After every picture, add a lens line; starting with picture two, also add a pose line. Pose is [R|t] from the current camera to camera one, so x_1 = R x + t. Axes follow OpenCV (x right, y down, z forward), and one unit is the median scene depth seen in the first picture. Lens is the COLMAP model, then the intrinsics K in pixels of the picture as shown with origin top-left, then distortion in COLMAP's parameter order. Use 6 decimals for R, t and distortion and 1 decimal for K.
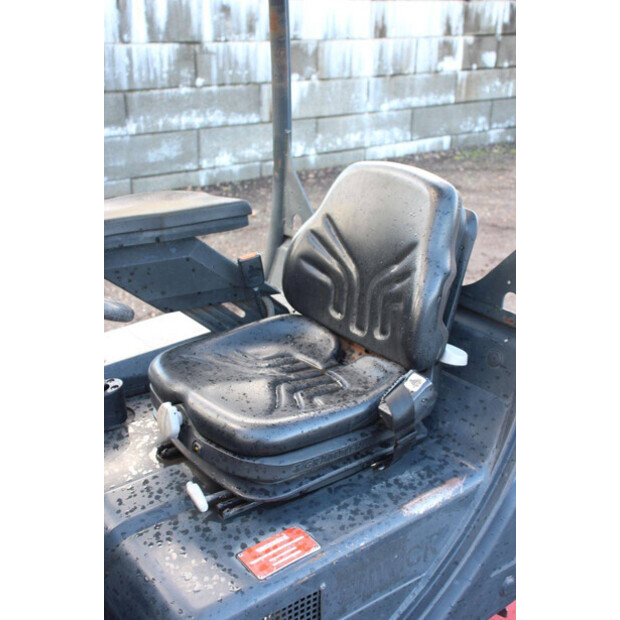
lens RADIAL K [[763.5, 0, 311.6], [0, 763.5, 306.9], [0, 0, 1]] dist [0.029244, 0.000000]
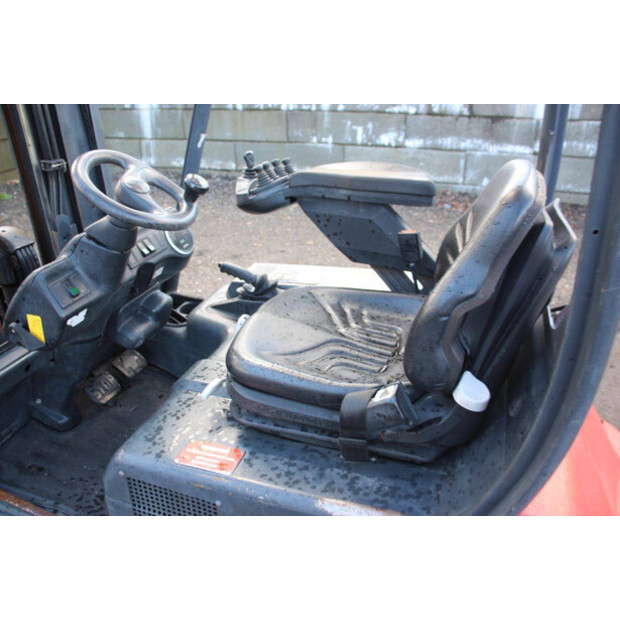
lens RADIAL K [[528.1, 0, 307.3], [0, 528.1, 308.5], [0, 0, 1]] dist [-0.133806, 0.078250]
pose [[0.560442, 0.349161, -0.750994, 0.100183], [-0.290434, 0.932058, 0.216603, -0.019681], [0.775599, 0.096721, 0.623772, 0.105409]]
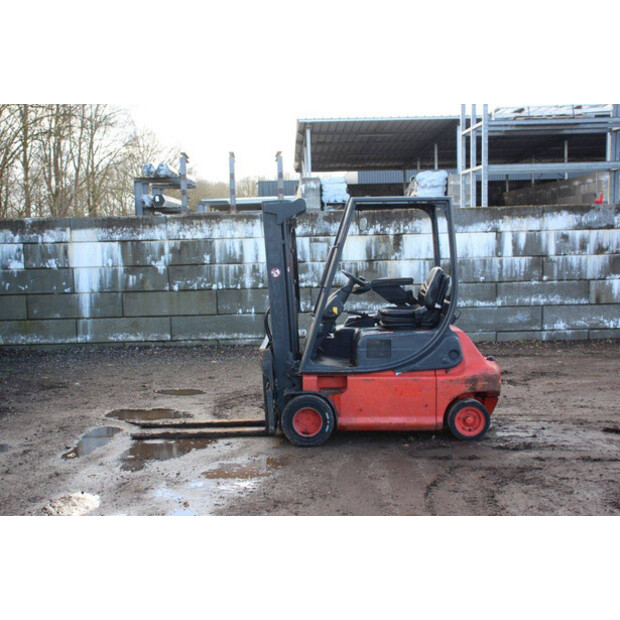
lens RADIAL K [[766.7, 0, 304.6], [0, 766.7, 315.9], [0, 0, 1]] dist [0.019230, 0.000000]
pose [[0.798089, 0.025043, -0.602019, 0.468191], [-0.189923, 0.958660, -0.211899, 0.251026], [0.571825, 0.283451, 0.769852, -0.591398]]
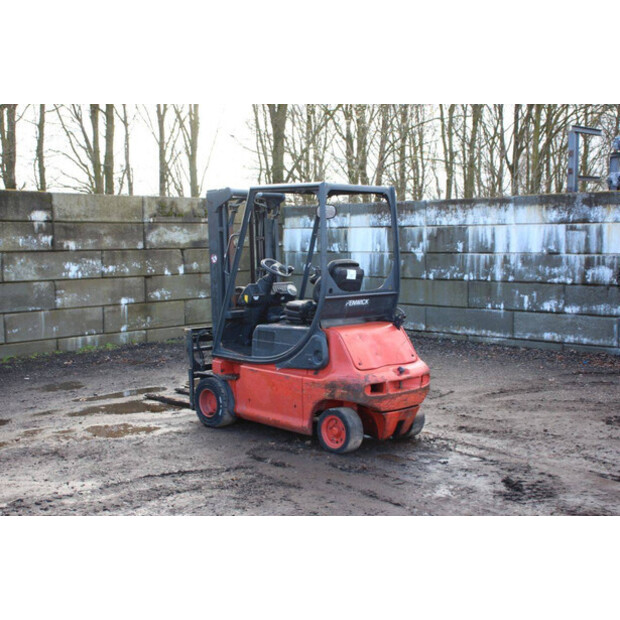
lens RADIAL K [[845.1, 0, 304.7], [0, 845.1, 309.4], [0, 0, 1]] dist [0.043485, 0.000000]
pose [[0.146496, 0.070057, -0.986727, 0.960721], [-0.357082, 0.933979, 0.013297, 0.015590], [0.922514, 0.350394, 0.161840, 0.043207]]
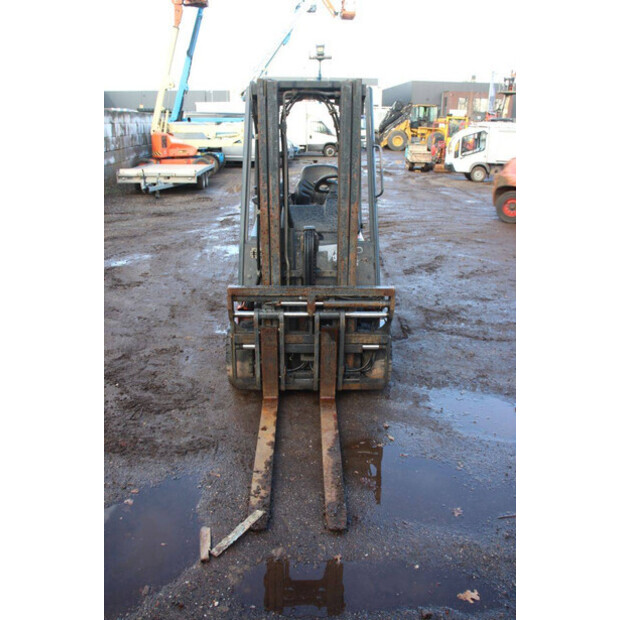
lens RADIAL K [[529.8, 0, 315.6], [0, 529.8, 311.0], [0, 0, 1]] dist [-0.103540, 0.015053]
pose [[0.579869, -0.280718, 0.764820, -0.521389], [0.296382, 0.947126, 0.122921, 0.047407], [-0.758887, 0.155401, 0.632409, -0.154815]]
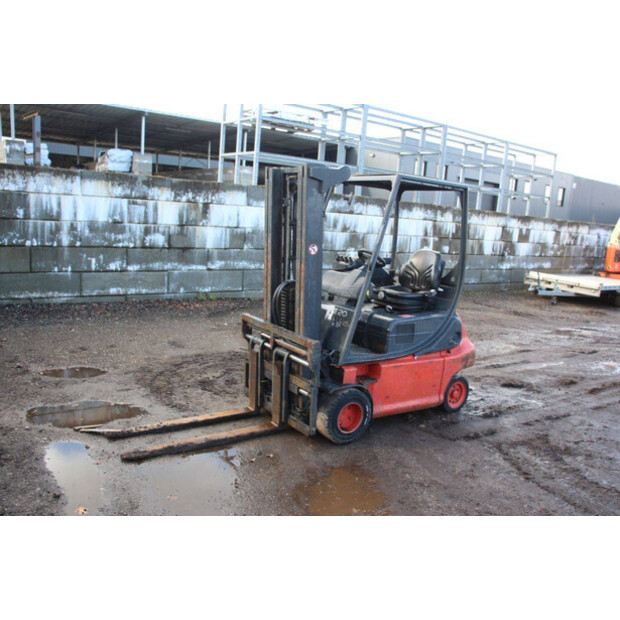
lens RADIAL K [[534.3, 0, 306.8], [0, 534.3, 311.9], [0, 0, 1]] dist [-0.143857, 0.131969]
pose [[0.997675, 0.061204, -0.029991, -0.106294], [-0.065952, 0.977926, -0.198272, 0.183553], [0.017194, 0.199789, 0.979688, -0.438539]]
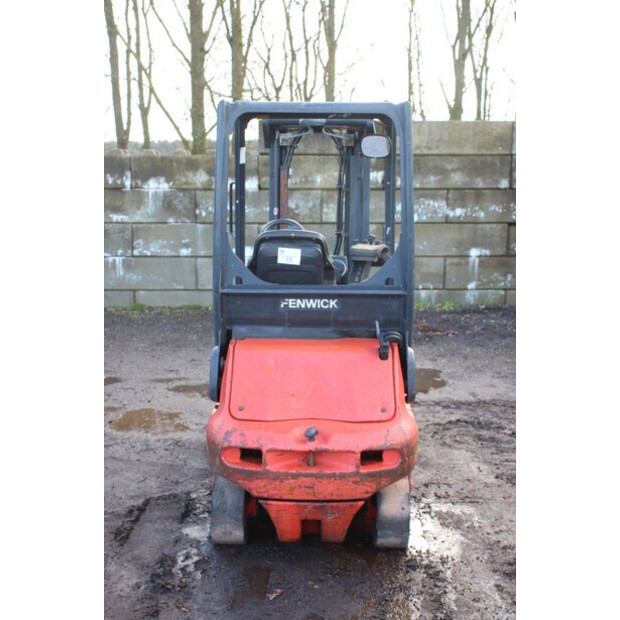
lens RADIAL K [[845.1, 0, 304.3], [0, 845.1, 308.7], [0, 0, 1]] dist [0.043485, 0.000000]
pose [[-0.611752, 0.120792, -0.781773, 0.470078], [-0.298993, 0.879653, 0.369883, -0.207217], [0.732368, 0.460021, -0.502013, 0.536462]]
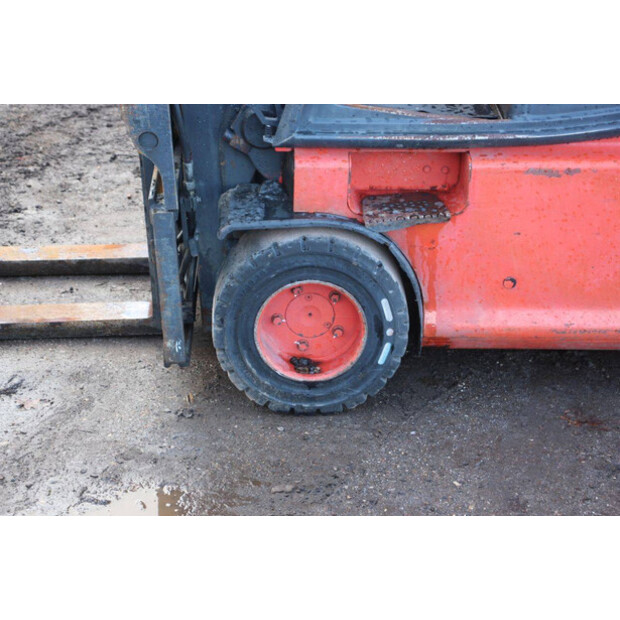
lens RADIAL K [[1453.4, 0, 310.1], [0, 1453.4, 309.5], [0, 0, 1]] dist [0.423666, 0.000000]
pose [[0.820078, 0.235555, -0.521523, 0.163144], [-0.200722, 0.971855, 0.123325, 0.116687], [0.535894, 0.003545, 0.844278, -0.238320]]
